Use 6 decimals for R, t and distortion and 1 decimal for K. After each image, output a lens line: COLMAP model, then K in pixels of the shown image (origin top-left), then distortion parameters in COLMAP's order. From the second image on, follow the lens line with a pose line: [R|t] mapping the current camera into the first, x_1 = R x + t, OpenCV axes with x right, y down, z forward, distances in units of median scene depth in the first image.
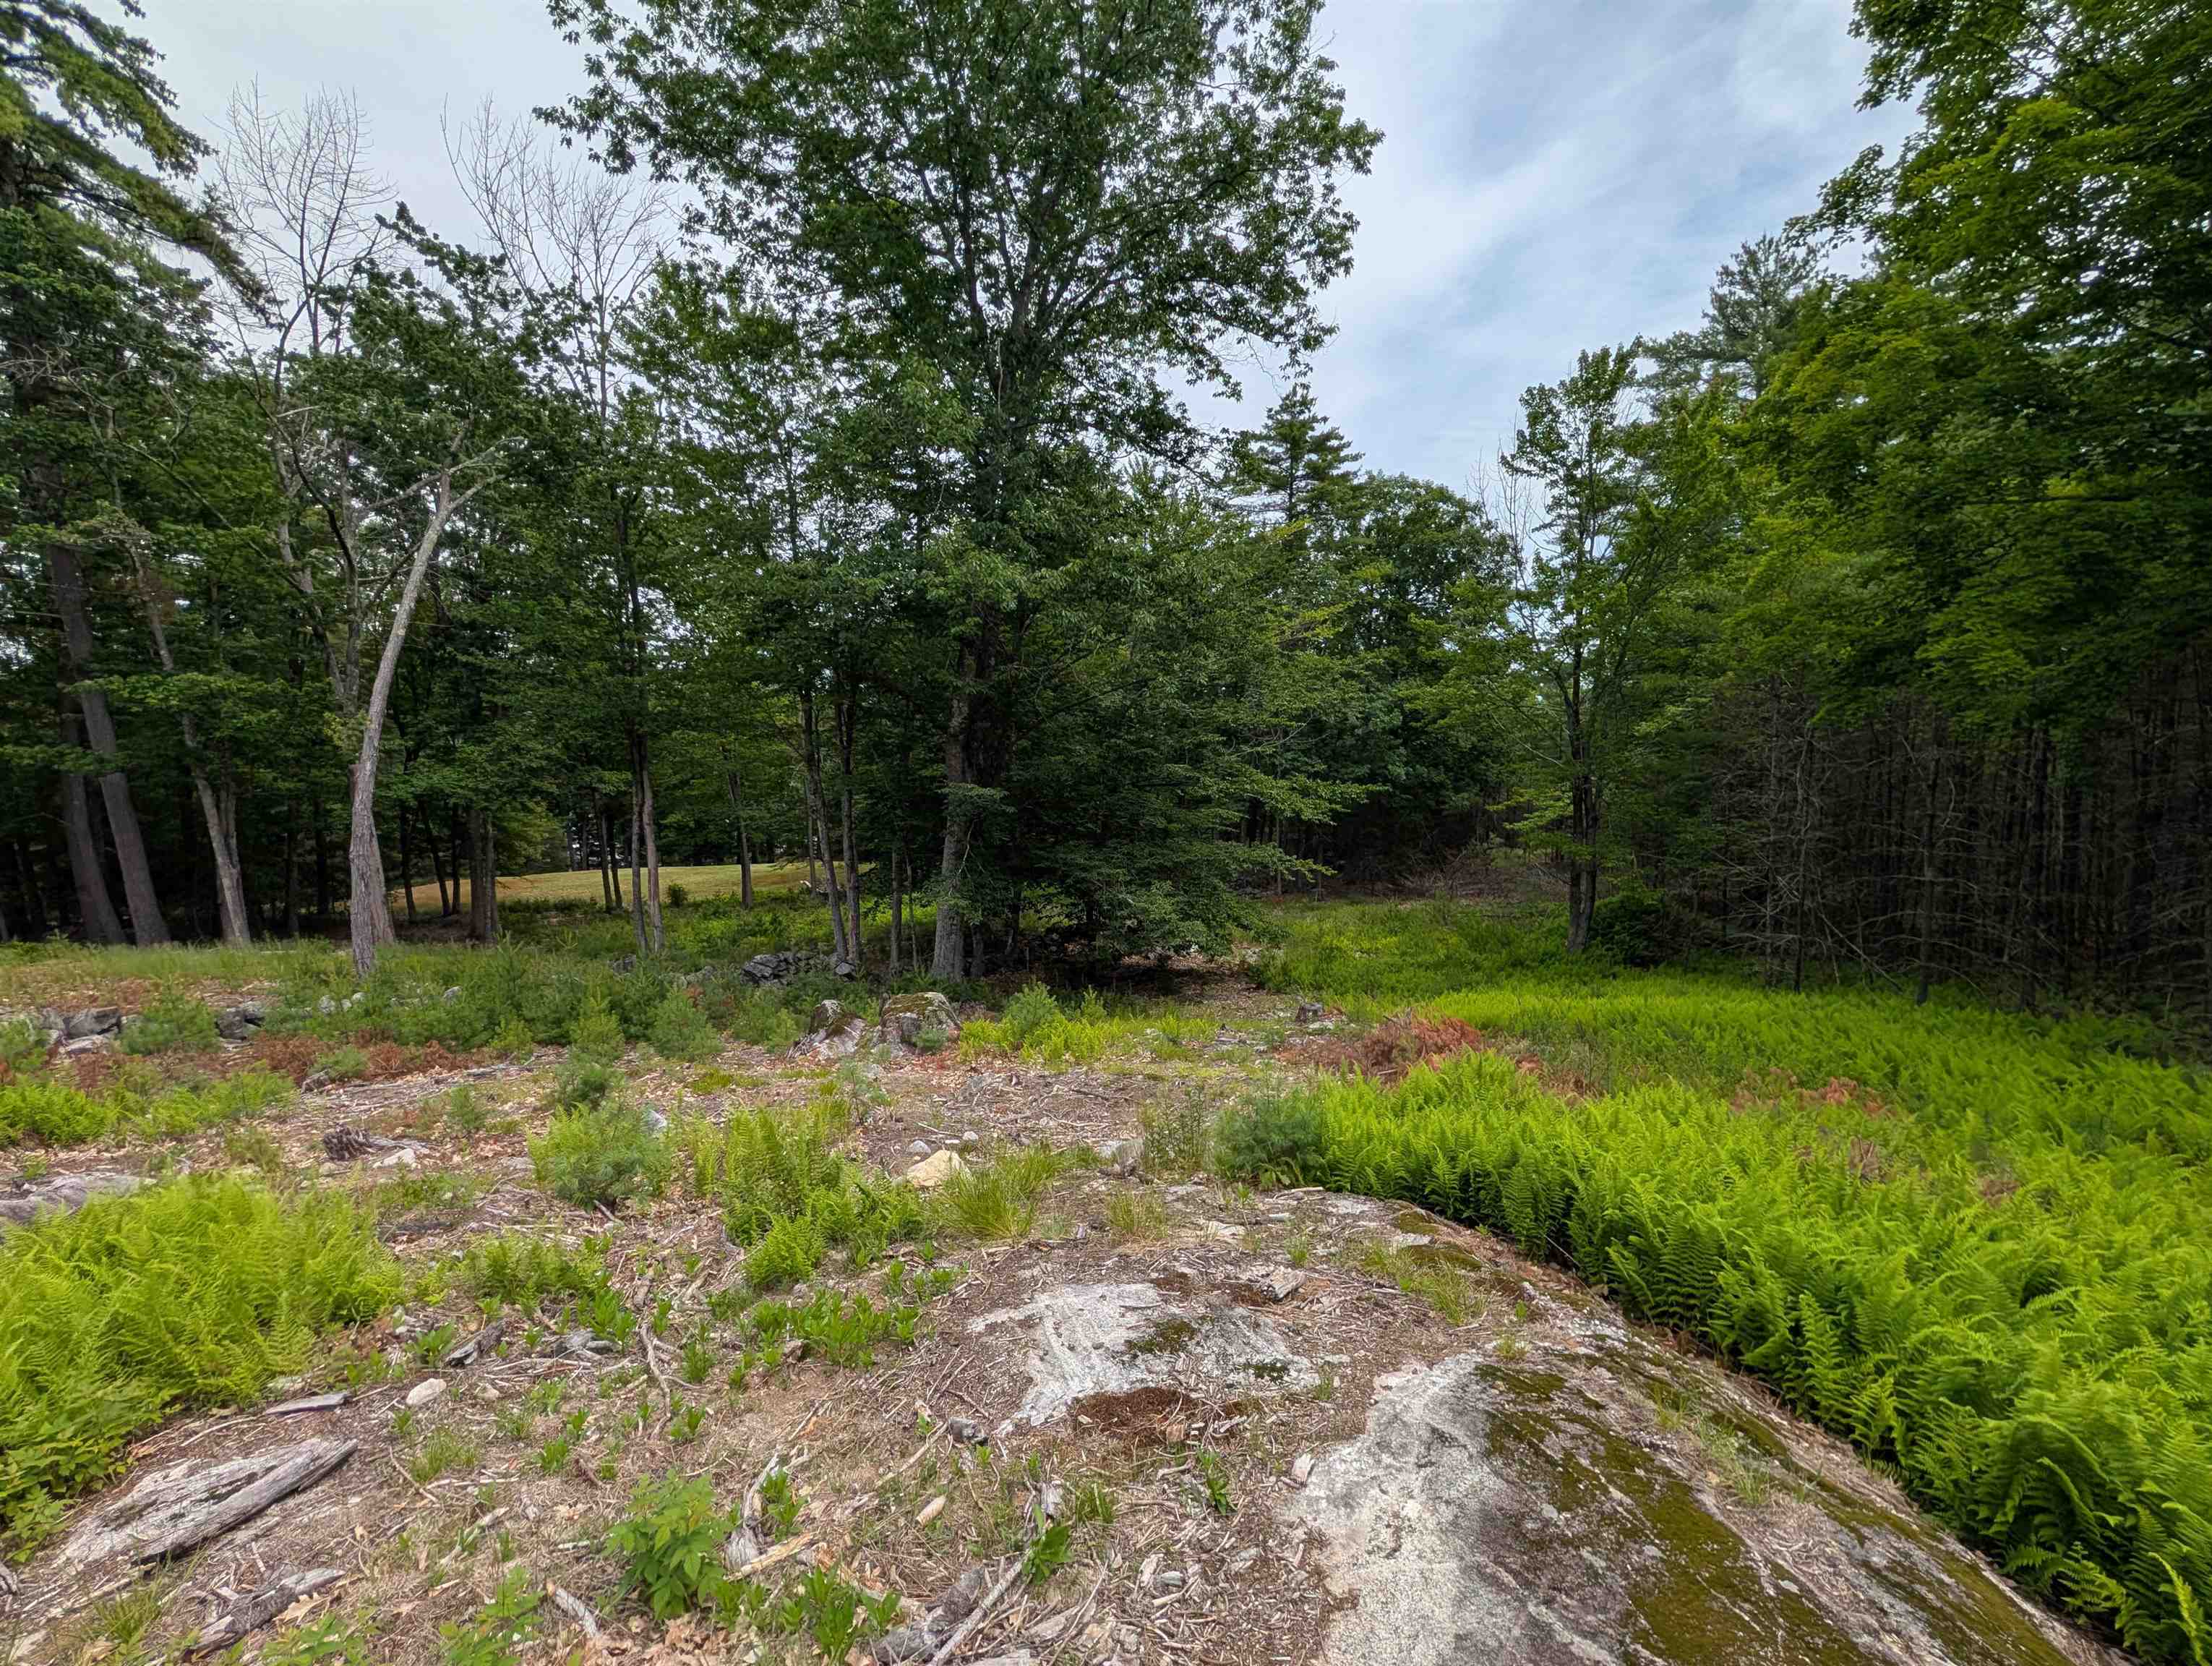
lens RADIAL K [[852.9, 0, 1115.0], [0, 852.9, 832.9], [0, 0, 1]] dist [0.011184, 0.000010]
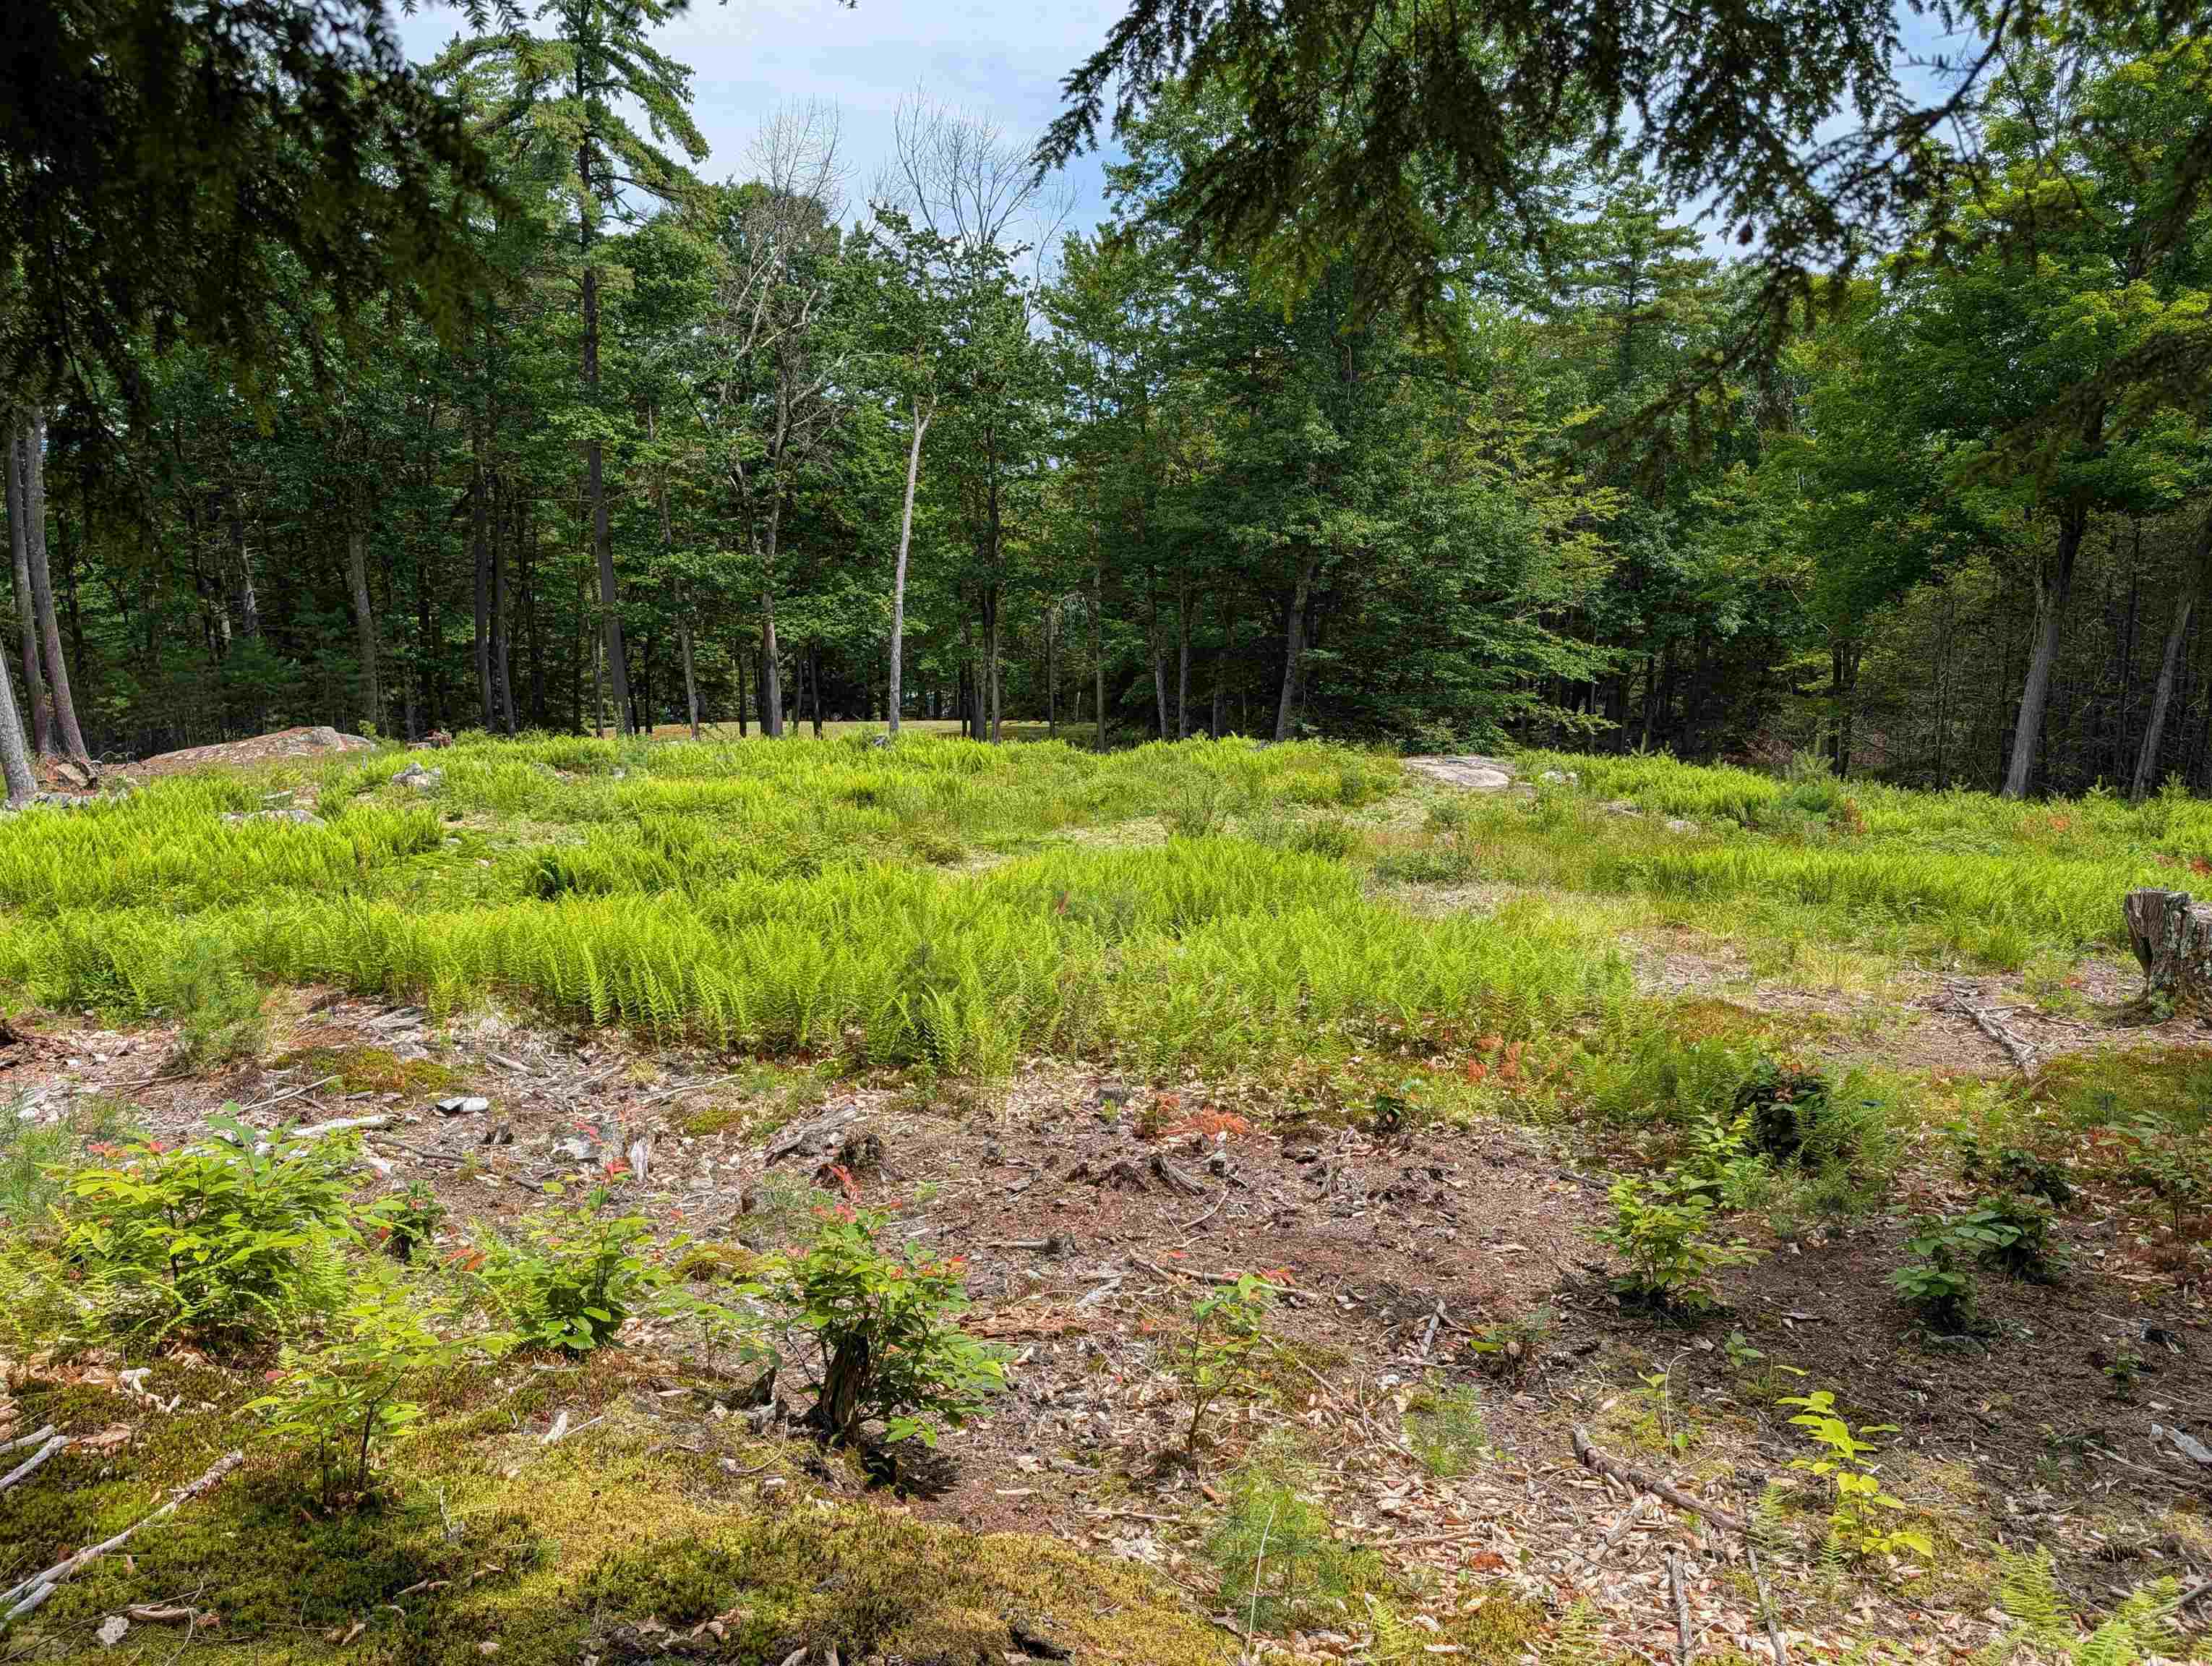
lens RADIAL K [[1570.5, 0, 1142.5], [0, 1570.5, 829.2], [0, 0, 1]] dist [0.031597, -0.016773]
pose [[0.986486, 0.032474, -0.160598, -0.014283], [-0.018925, 0.996185, 0.085184, 0.016841], [0.162752, -0.080994, 0.983337, -1.079889]]
